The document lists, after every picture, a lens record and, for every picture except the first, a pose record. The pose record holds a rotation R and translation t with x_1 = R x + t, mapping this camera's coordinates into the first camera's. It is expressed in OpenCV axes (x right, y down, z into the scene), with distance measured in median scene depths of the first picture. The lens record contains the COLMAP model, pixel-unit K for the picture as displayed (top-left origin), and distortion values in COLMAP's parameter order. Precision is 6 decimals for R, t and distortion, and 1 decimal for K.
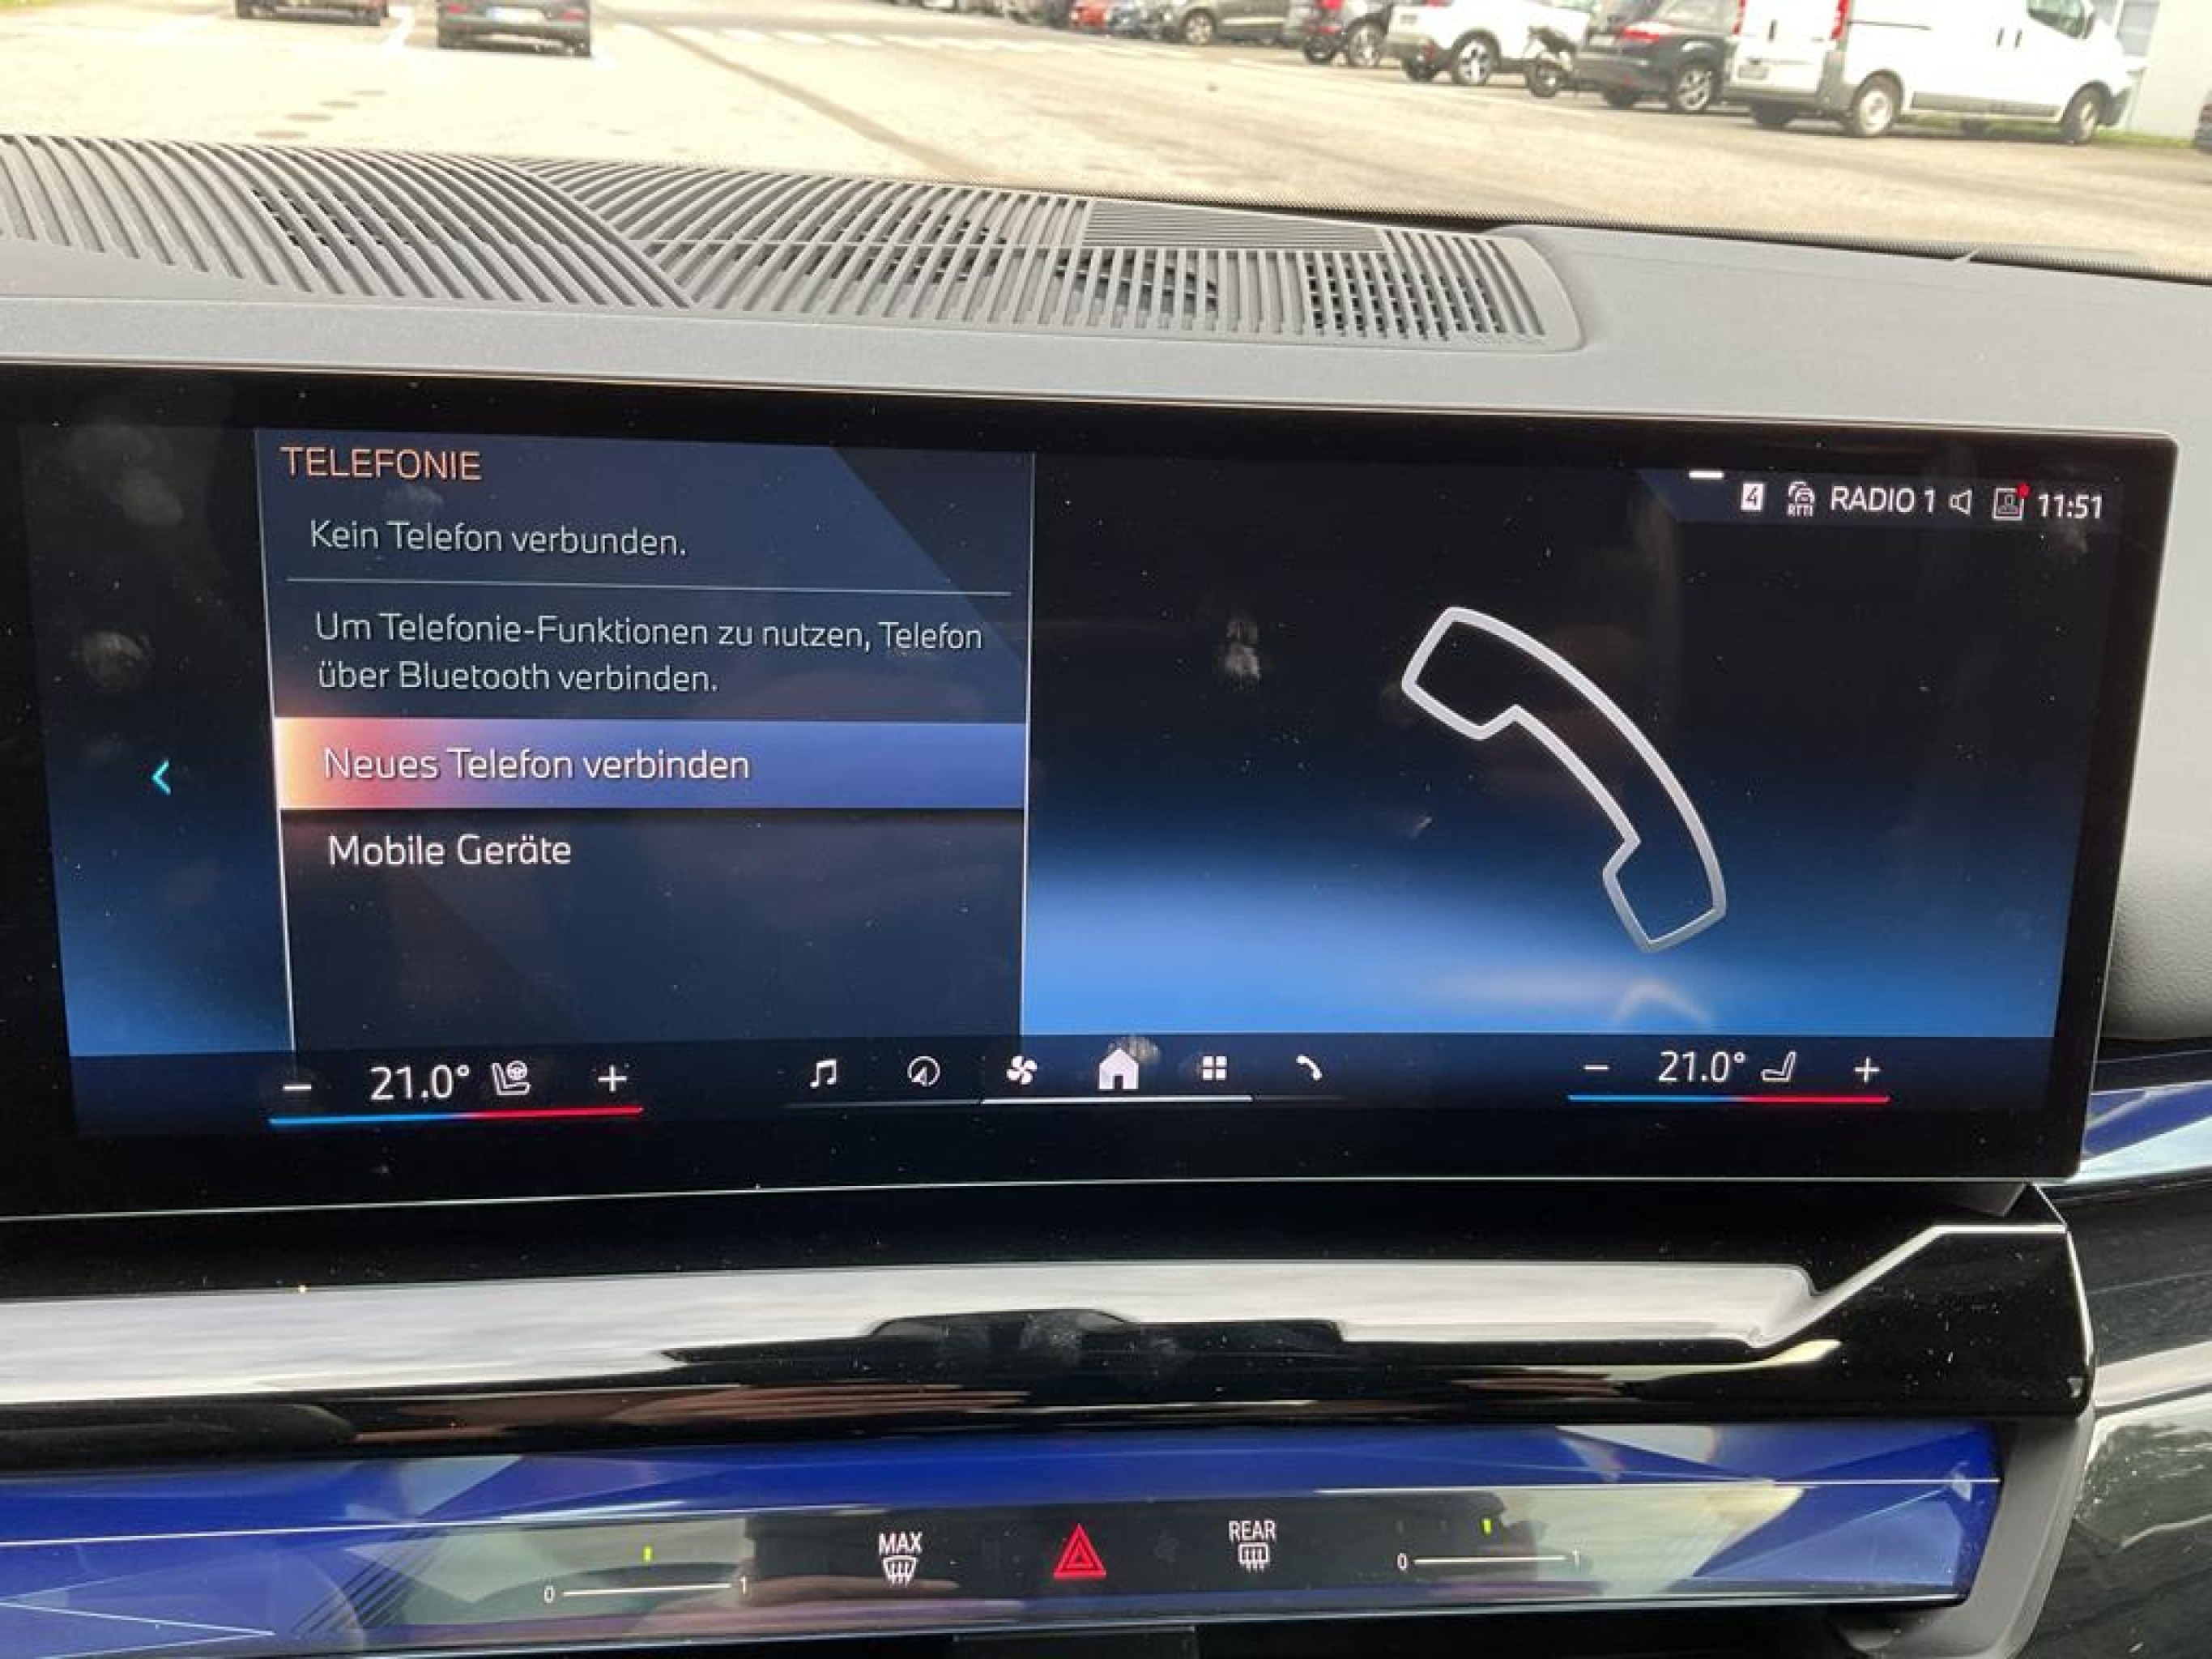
lens RADIAL K [[1832.1, 0, 1099.4], [0, 1832.1, 835.1], [0, 0, 1]] dist [0.084527, -0.182570]
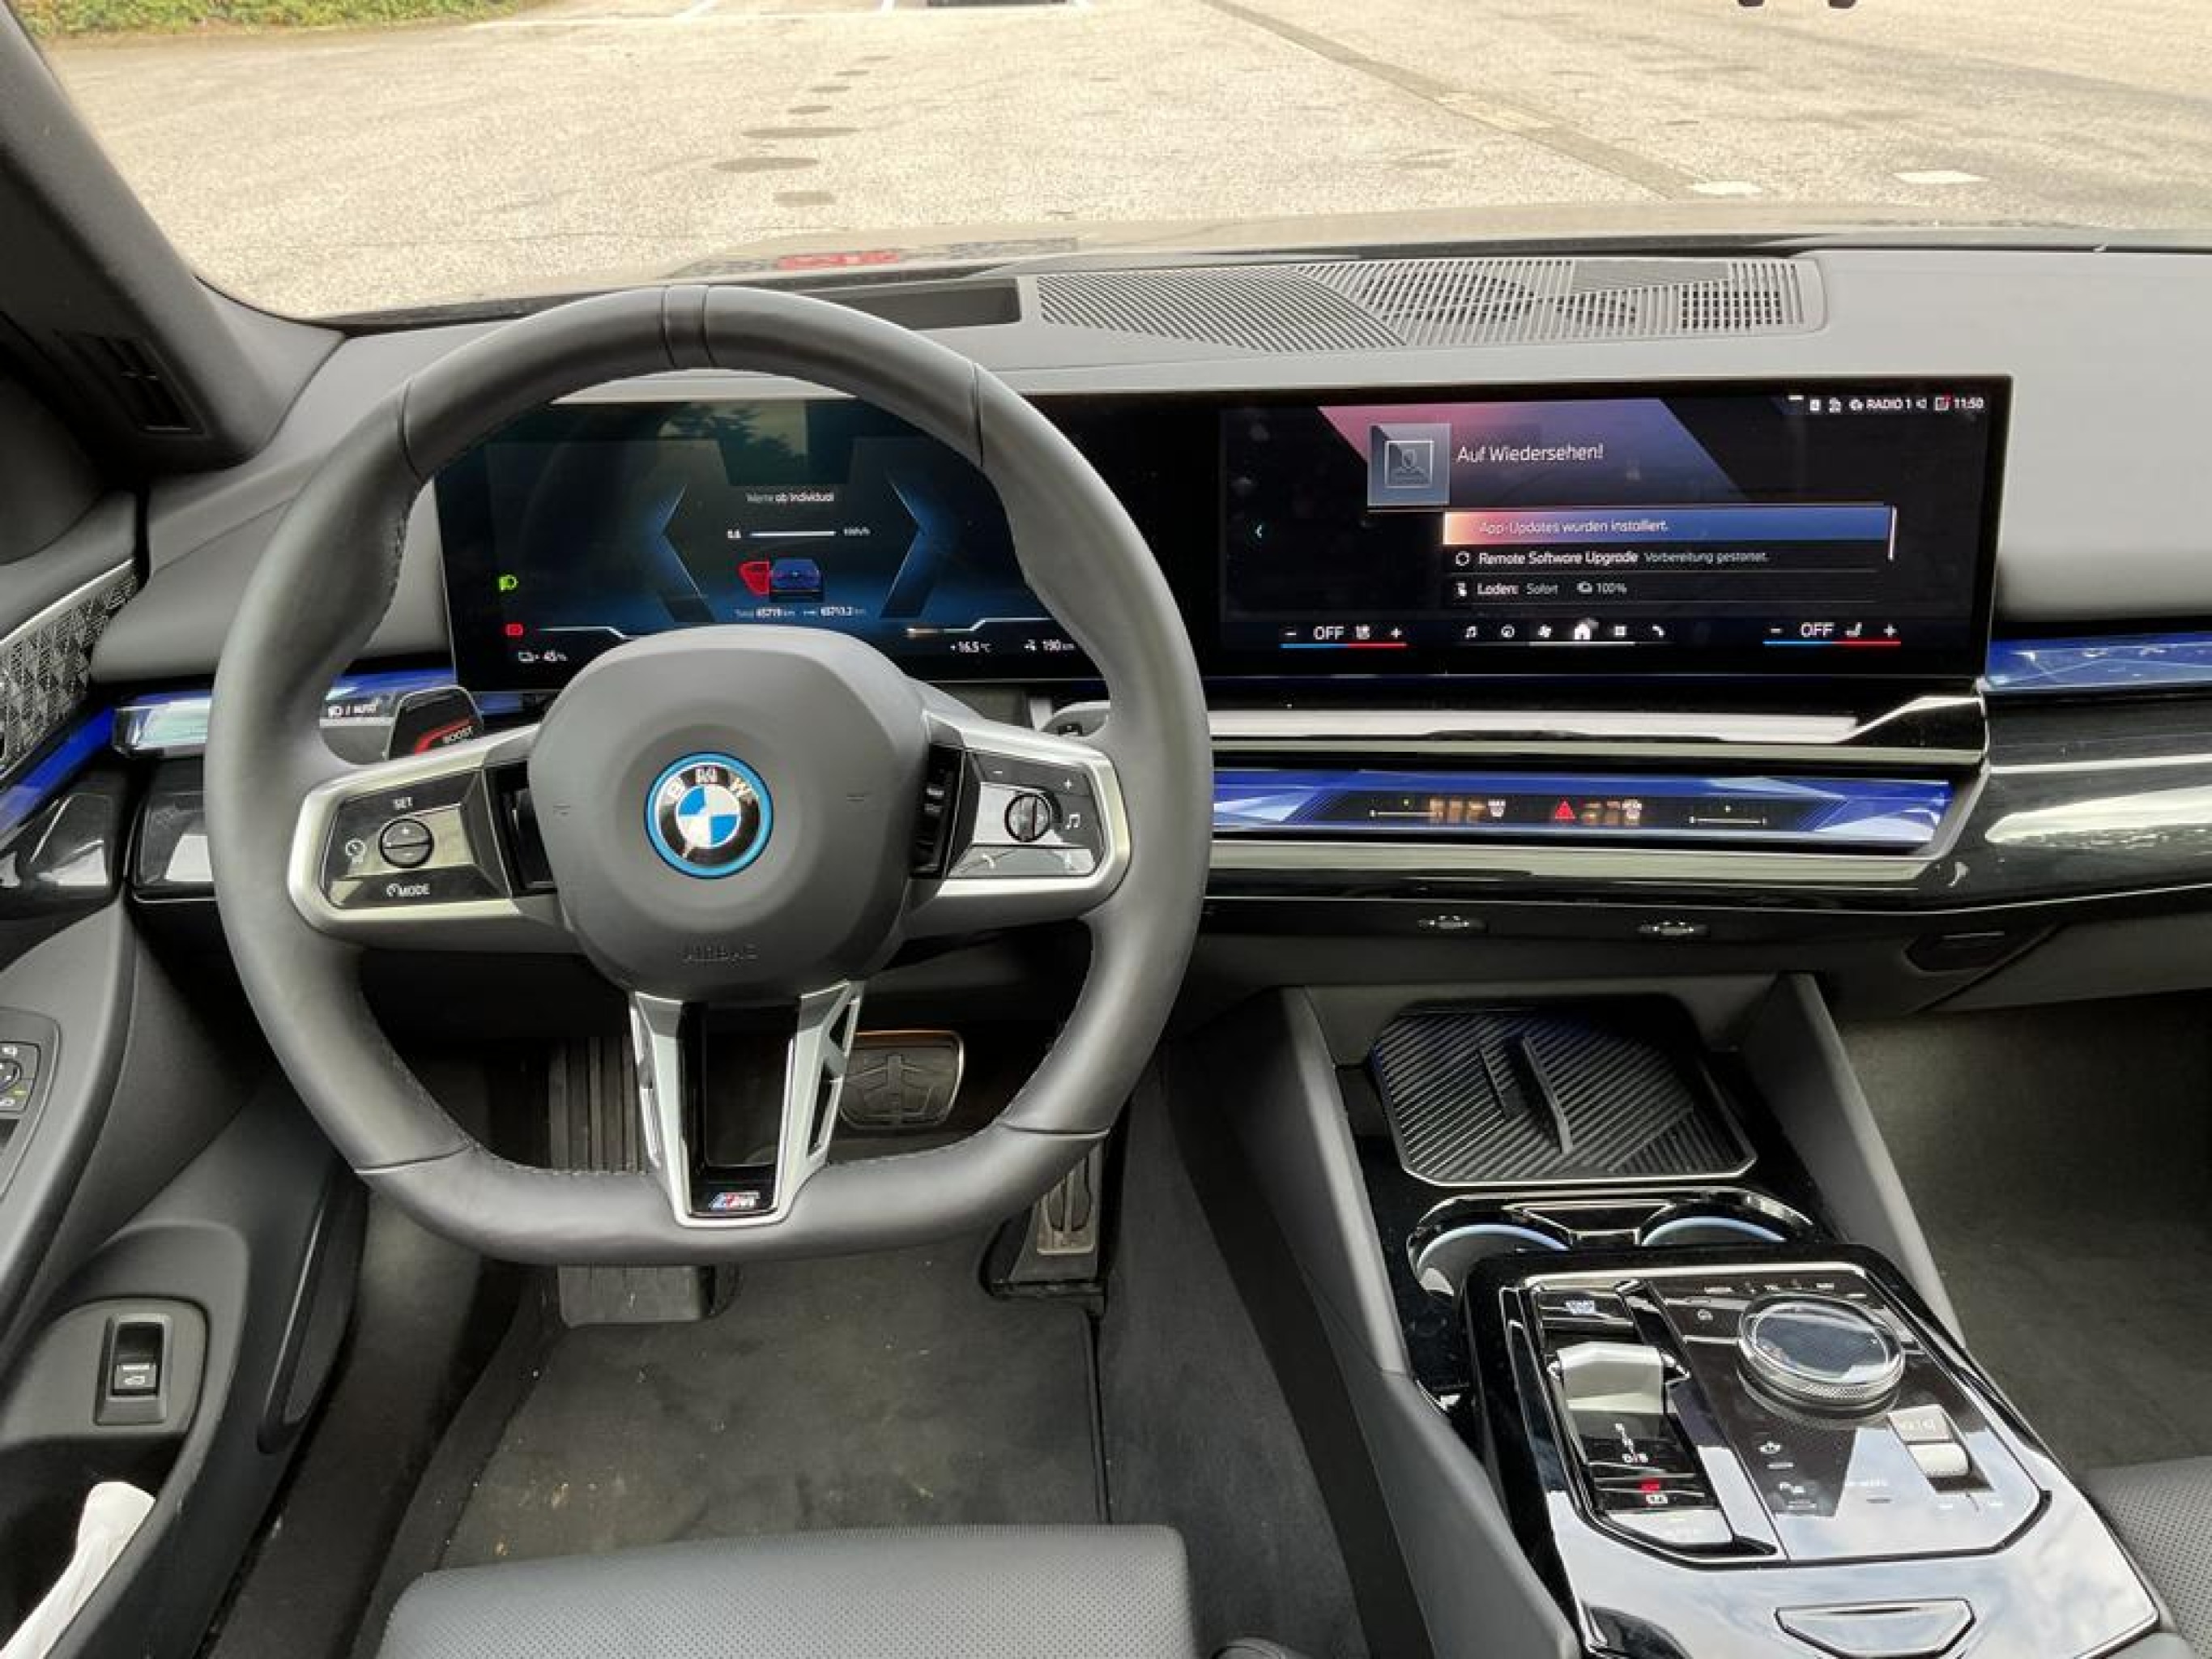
lens RADIAL K [[1836.5, 0, 1100.0], [0, 1836.5, 834.5], [0, 0, 1]] dist [0.069079, -0.145700]
pose [[0.970998, 0.010929, -0.238839, -0.025927], [-0.000670, 0.999075, 0.042993, 0.284322], [0.239088, -0.041586, 0.970107, -1.636367]]
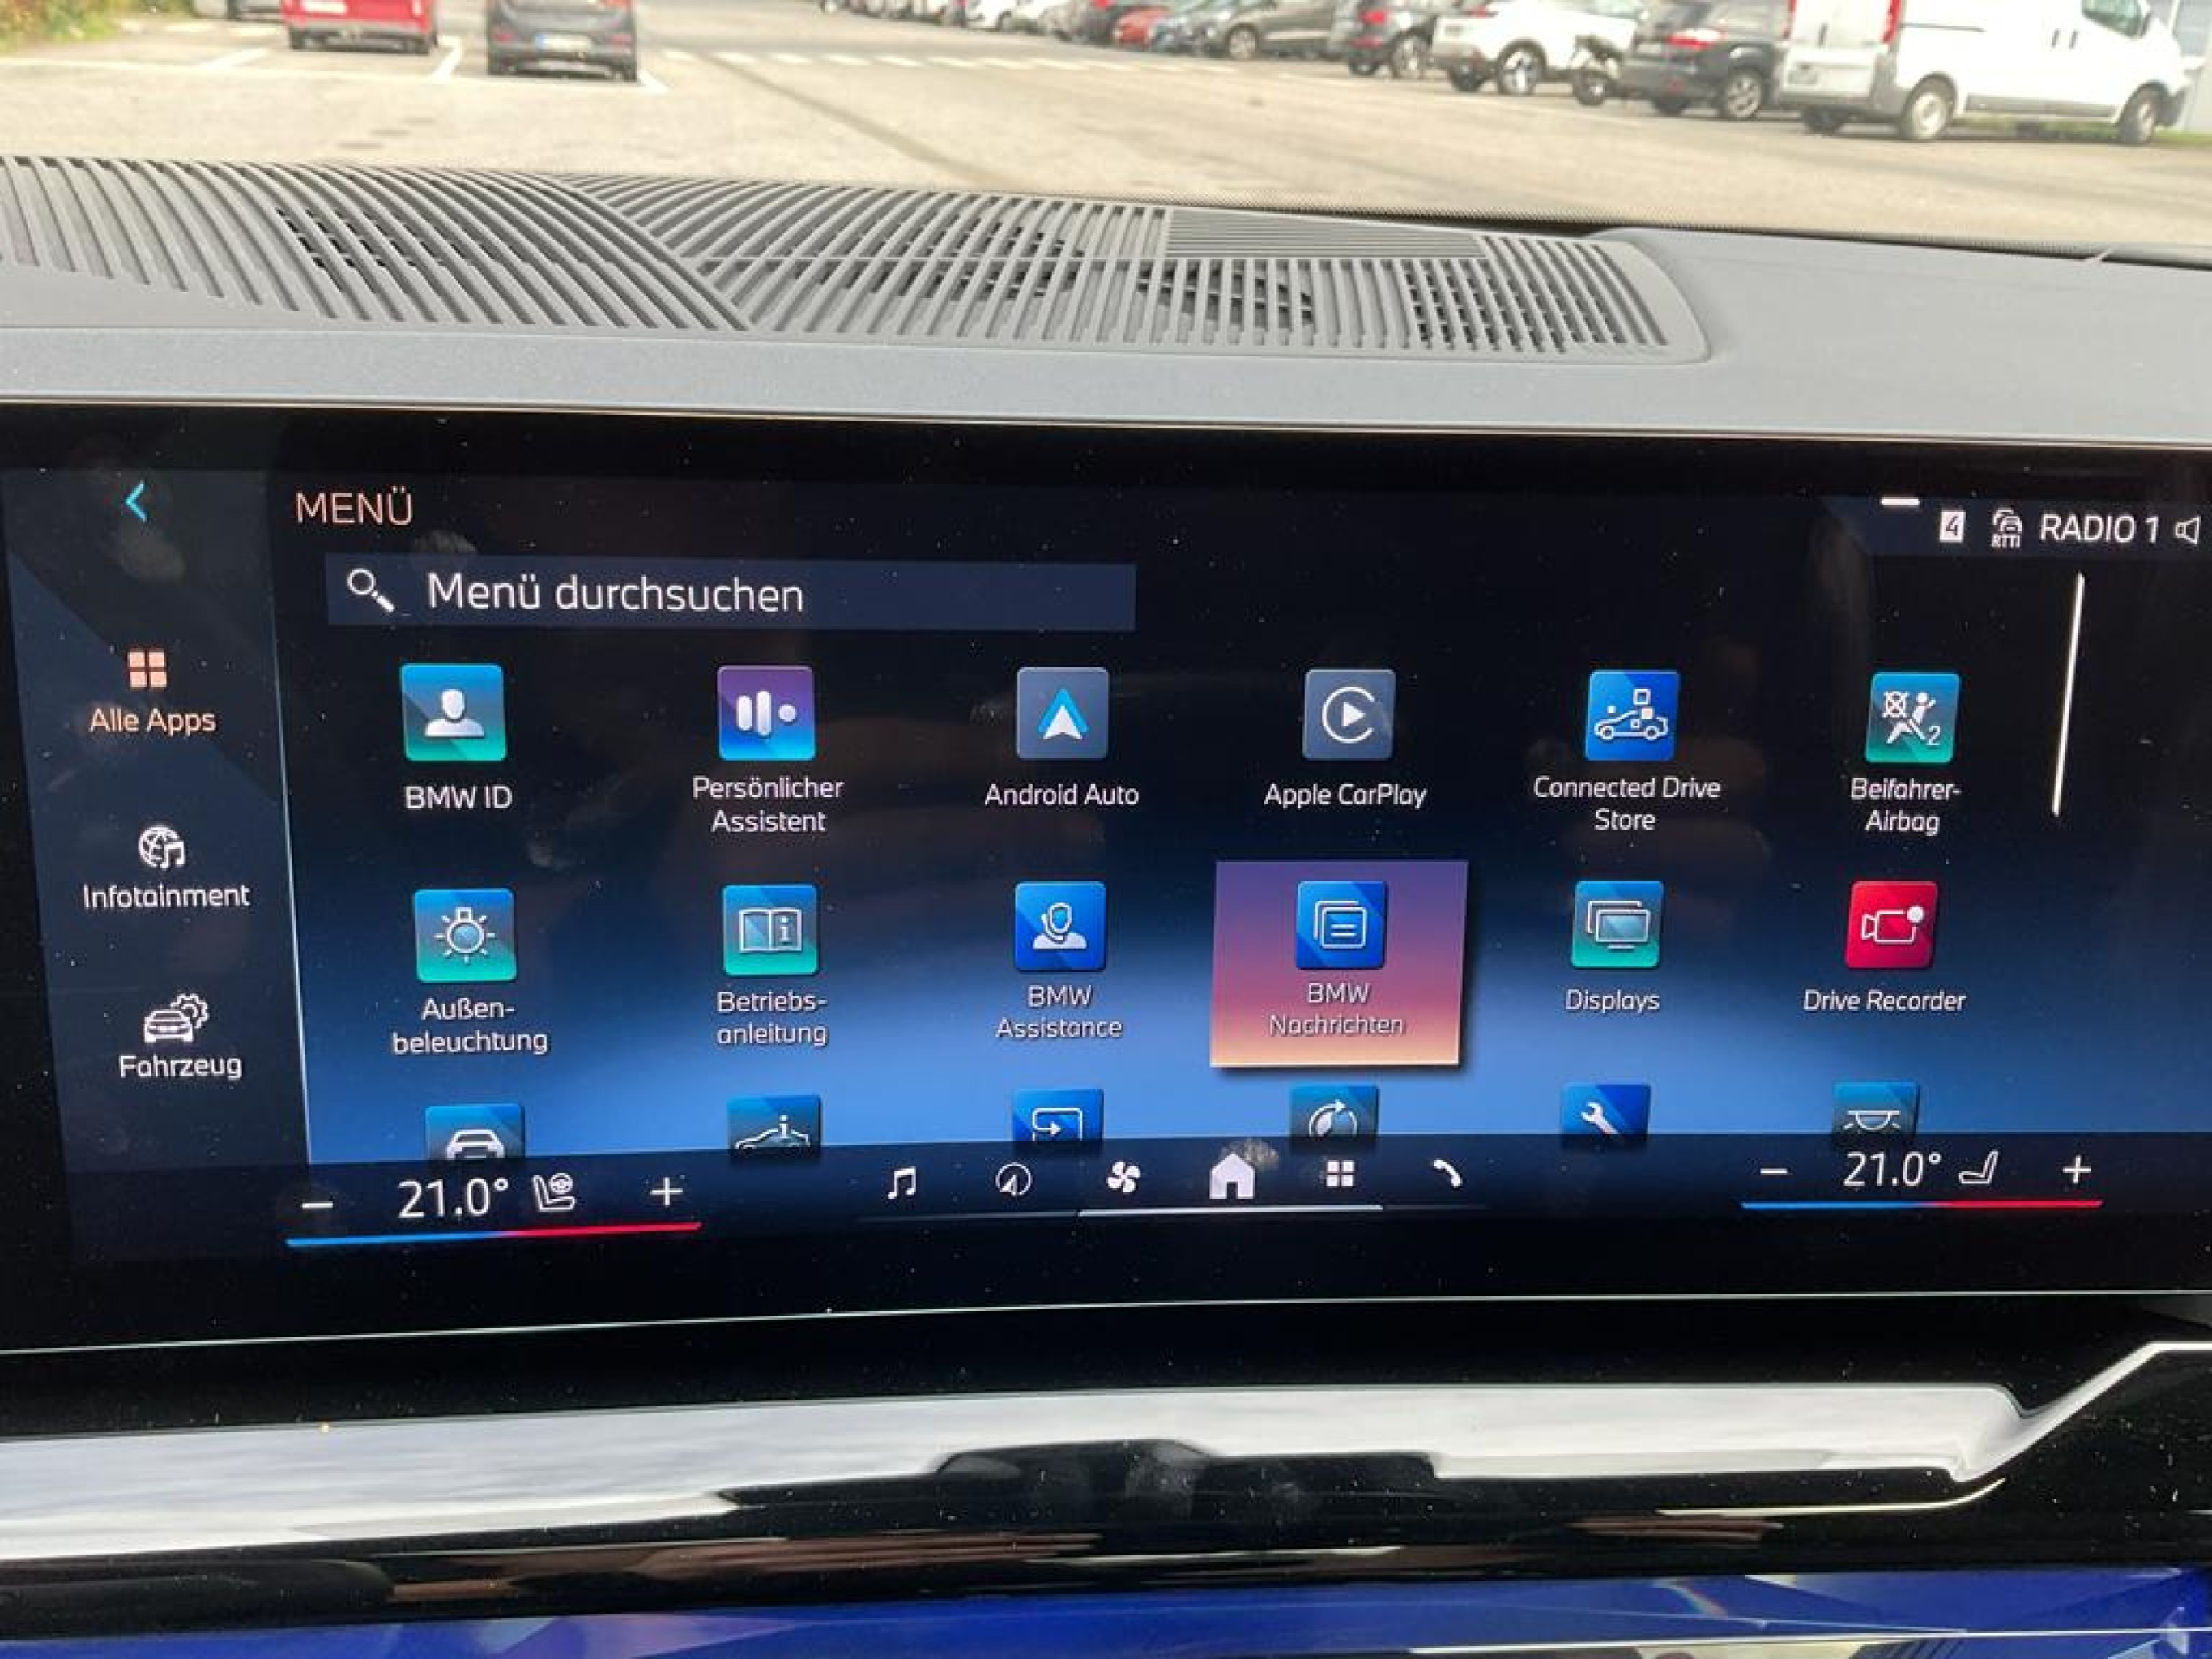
lens RADIAL K [[1837.8, 0, 1100.3], [0, 1837.8, 830.5], [0, 0, 1]] dist [0.081686, -0.175595]
pose [[0.999645, -0.007120, -0.025688, -0.026865], [0.006834, 0.999914, -0.011204, -0.027555], [0.025765, 0.011024, 0.999607, 0.096065]]
